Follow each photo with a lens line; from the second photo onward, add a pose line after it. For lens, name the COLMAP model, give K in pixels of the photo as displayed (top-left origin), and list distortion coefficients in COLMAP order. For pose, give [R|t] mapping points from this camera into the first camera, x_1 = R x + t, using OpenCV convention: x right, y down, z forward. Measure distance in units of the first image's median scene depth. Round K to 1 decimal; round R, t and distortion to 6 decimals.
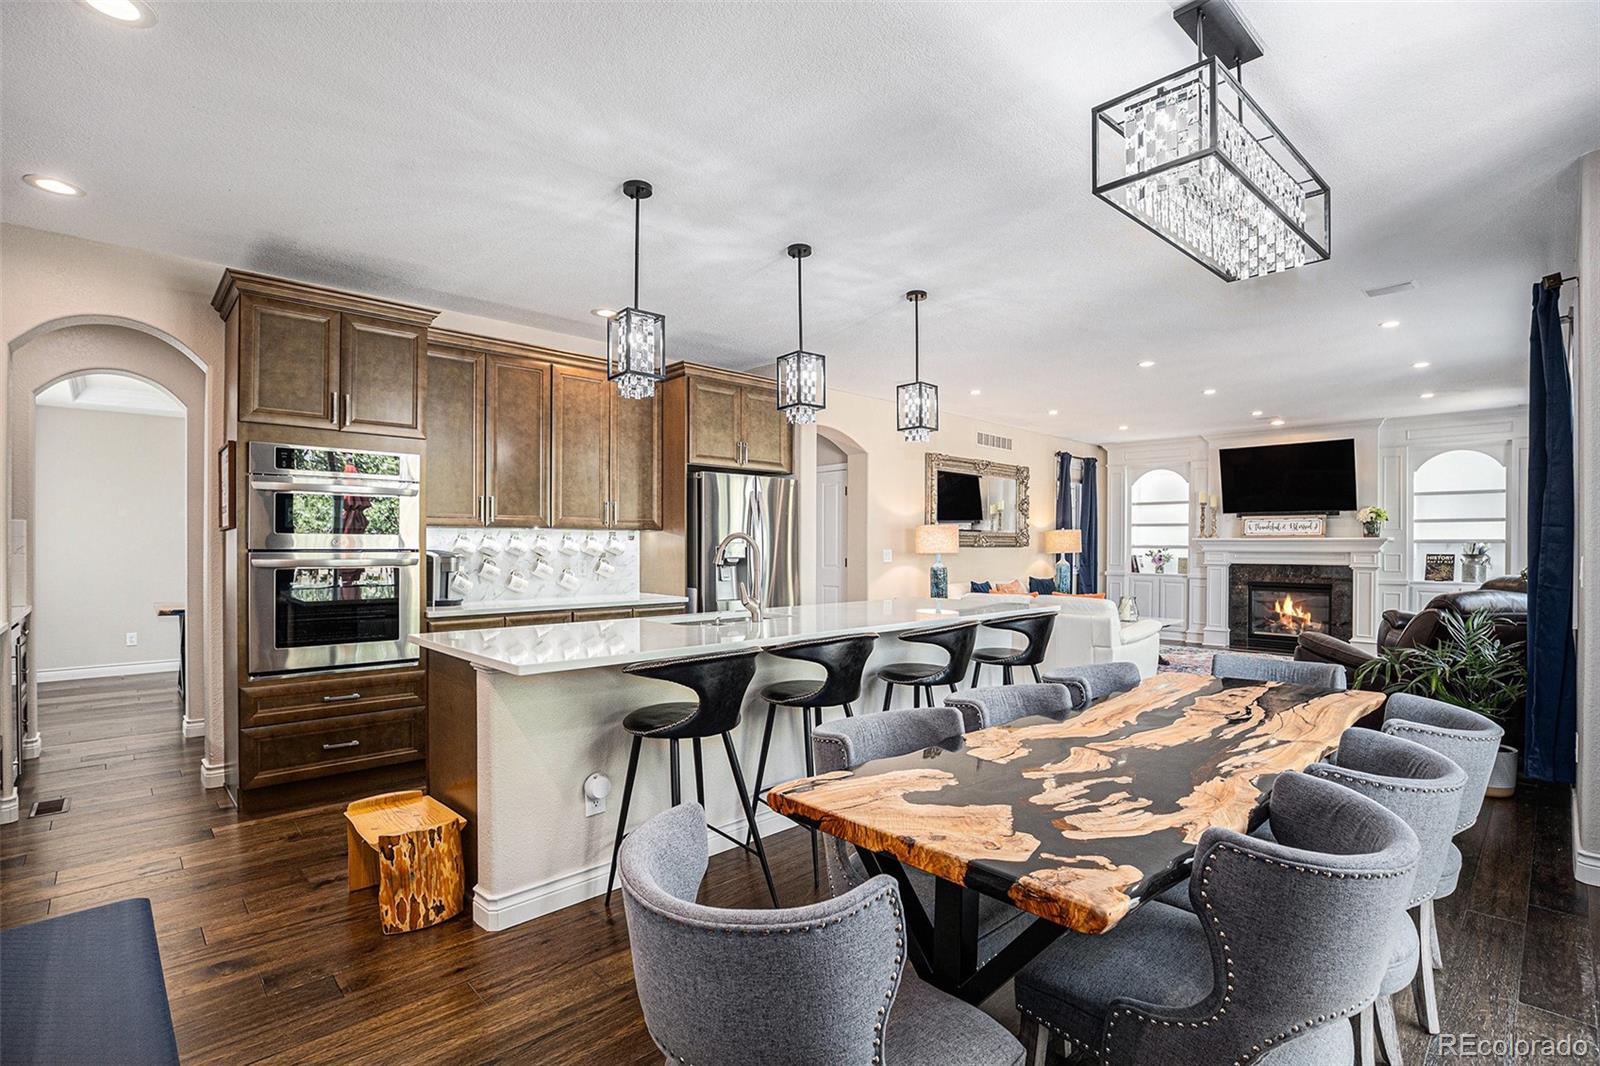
lens RADIAL K [[749.6, 0, 800.6], [0, 749.6, 544.0], [0, 0, 1]] dist [-0.039237, 0.009522]
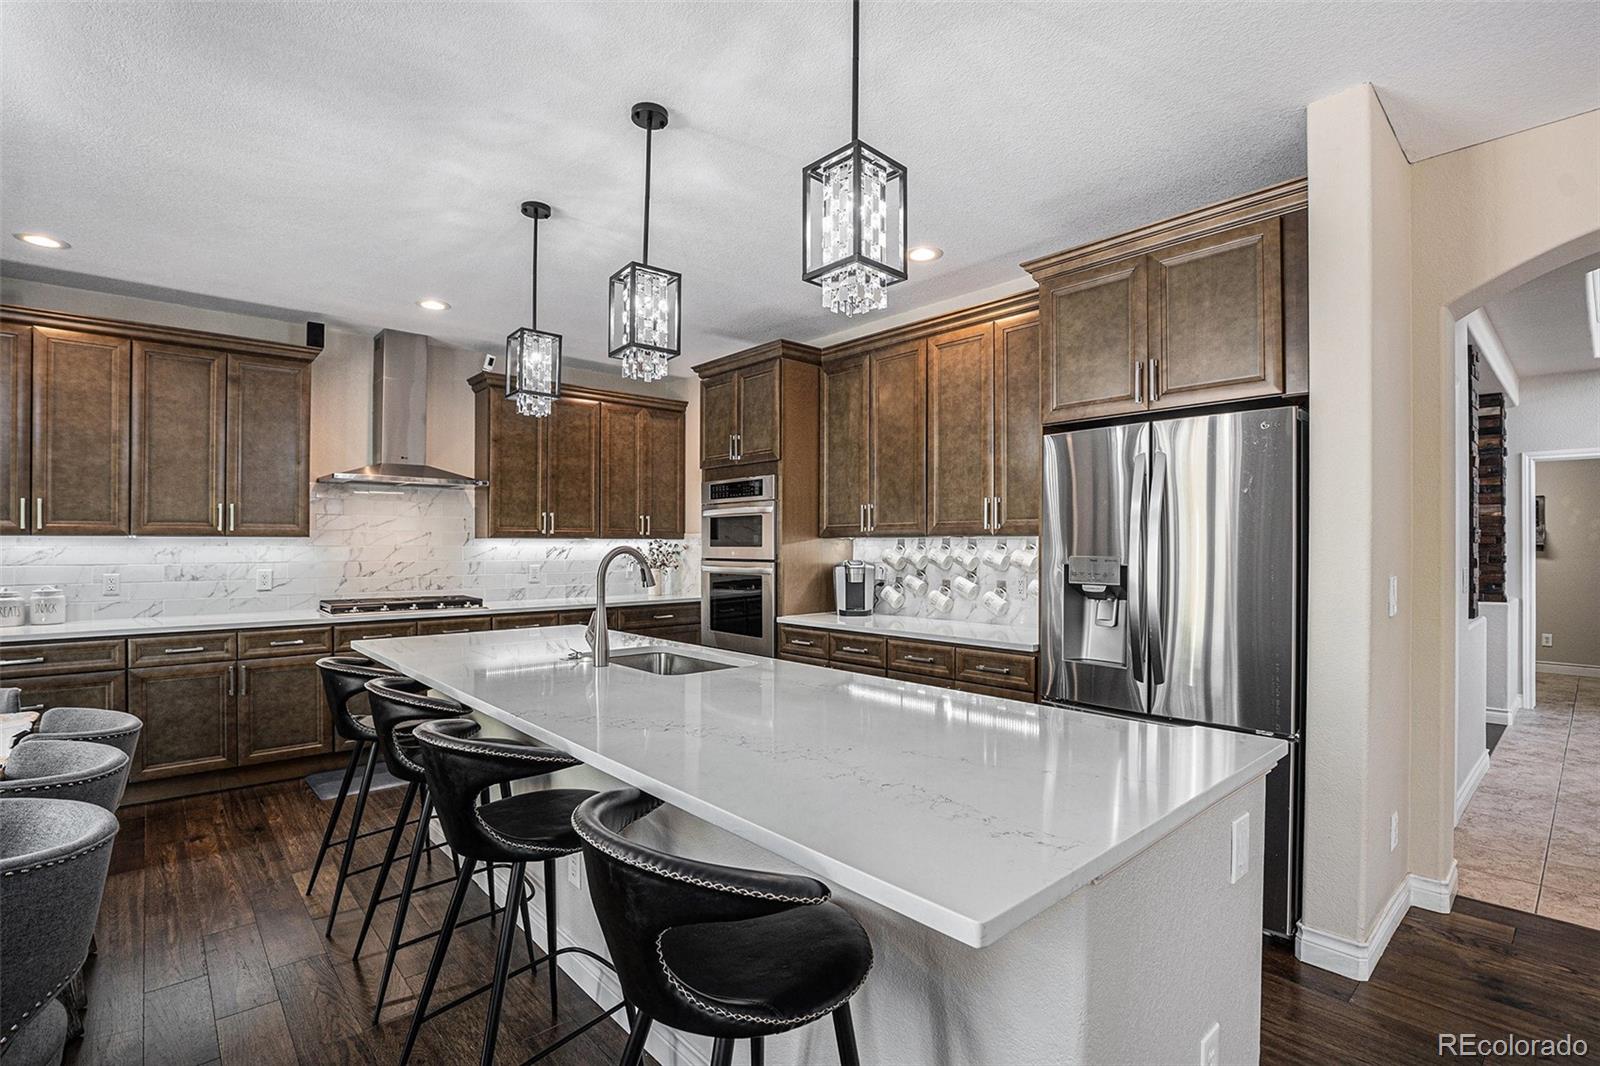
lens RADIAL K [[749.6, 0, 810.3], [0, 749.6, 540.9], [0, 0, 1]] dist [-0.039237, 0.009522]
pose [[-0.018095, -0.008964, -0.999796, 0.463187], [0.002907, 0.999955, -0.009018, -0.008352], [0.999832, -0.003070, -0.018069, 0.822806]]
